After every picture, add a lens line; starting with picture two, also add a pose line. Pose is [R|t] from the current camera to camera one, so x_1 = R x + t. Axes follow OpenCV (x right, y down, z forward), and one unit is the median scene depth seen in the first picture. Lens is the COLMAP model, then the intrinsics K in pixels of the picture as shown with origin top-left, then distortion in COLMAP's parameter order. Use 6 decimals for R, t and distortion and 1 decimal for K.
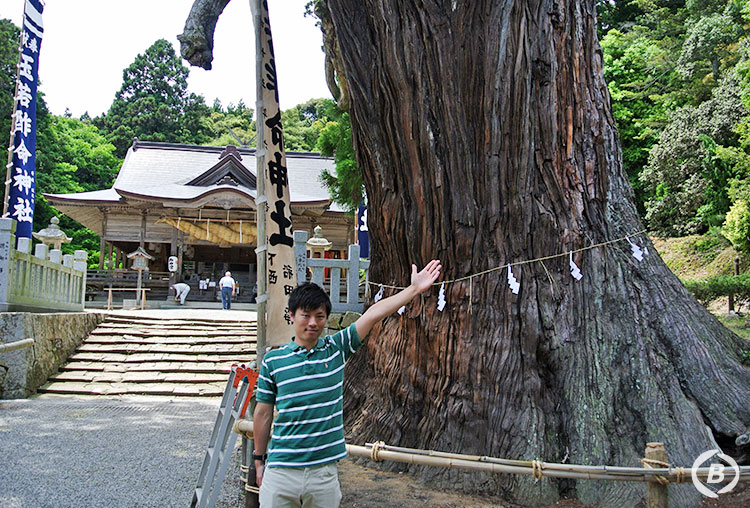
lens RADIAL K [[732.6, 0, 375.0], [0, 732.6, 254.0], [0, 0, 1]] dist [-0.013335, -0.004411]
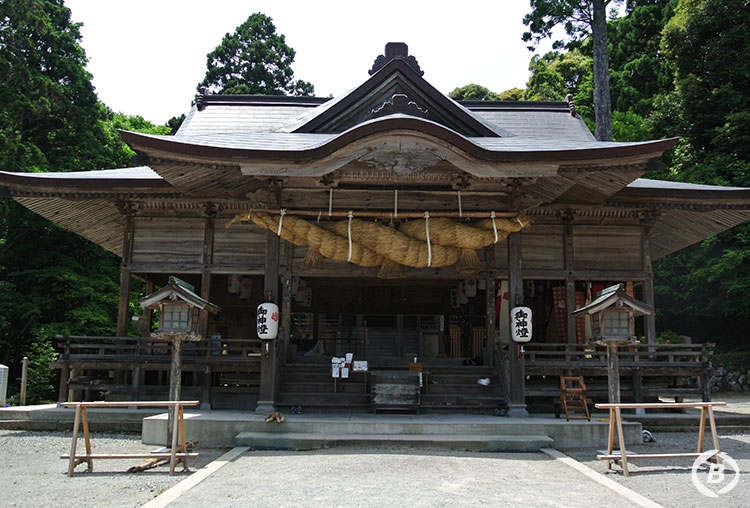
lens RADIAL K [[732.6, 0, 375.0], [0, 732.6, 254.0], [0, 0, 1]] dist [-0.013335, -0.004411]
pose [[0.989772, -0.033821, -0.138591, -0.140253], [0.024867, 0.997521, -0.065836, 0.004025], [0.140474, 0.061716, 0.988159, 0.528935]]
